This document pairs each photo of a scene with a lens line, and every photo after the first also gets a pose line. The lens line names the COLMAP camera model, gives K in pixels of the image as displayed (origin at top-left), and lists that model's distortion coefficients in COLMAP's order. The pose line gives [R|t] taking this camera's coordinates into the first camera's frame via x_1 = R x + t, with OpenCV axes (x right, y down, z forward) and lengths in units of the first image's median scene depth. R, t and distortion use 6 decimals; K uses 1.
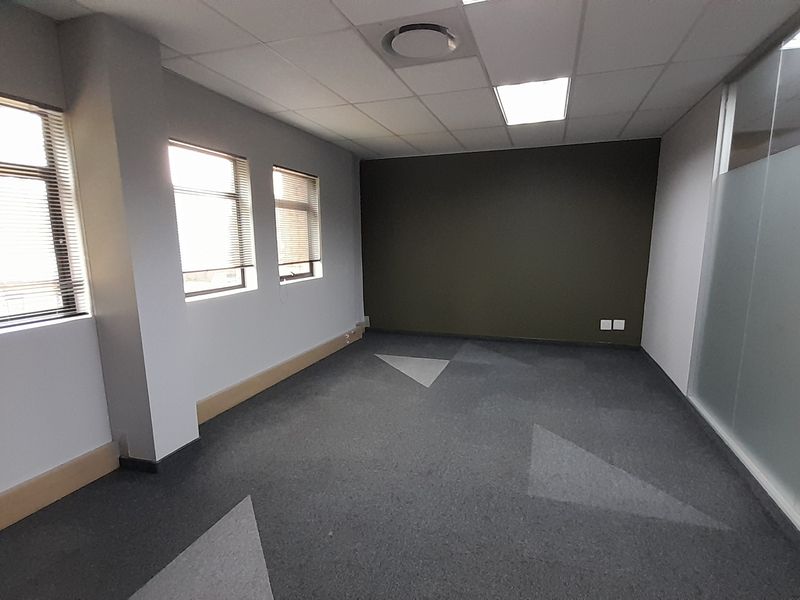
lens RADIAL K [[423.9, 0, 401.4], [0, 423.9, 312.3], [0, 0, 1]] dist [0.020245, -0.016935]
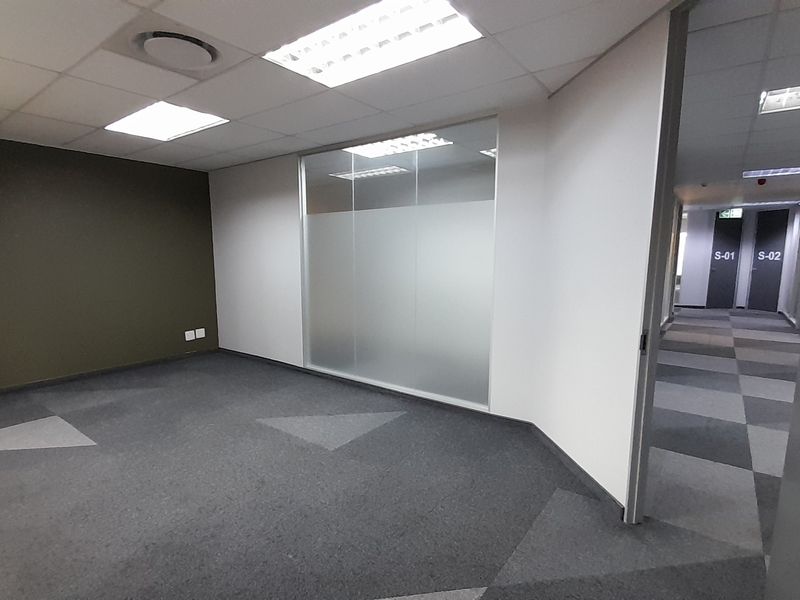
lens RADIAL K [[423.9, 0, 405.5], [0, 423.9, 312.6], [0, 0, 1]] dist [0.020245, -0.016935]
pose [[0.290506, -0.122570, 0.948990, -0.684646], [0.154961, 0.984697, 0.079745, -0.051979], [-0.944242, 0.123890, 0.305054, 0.270124]]
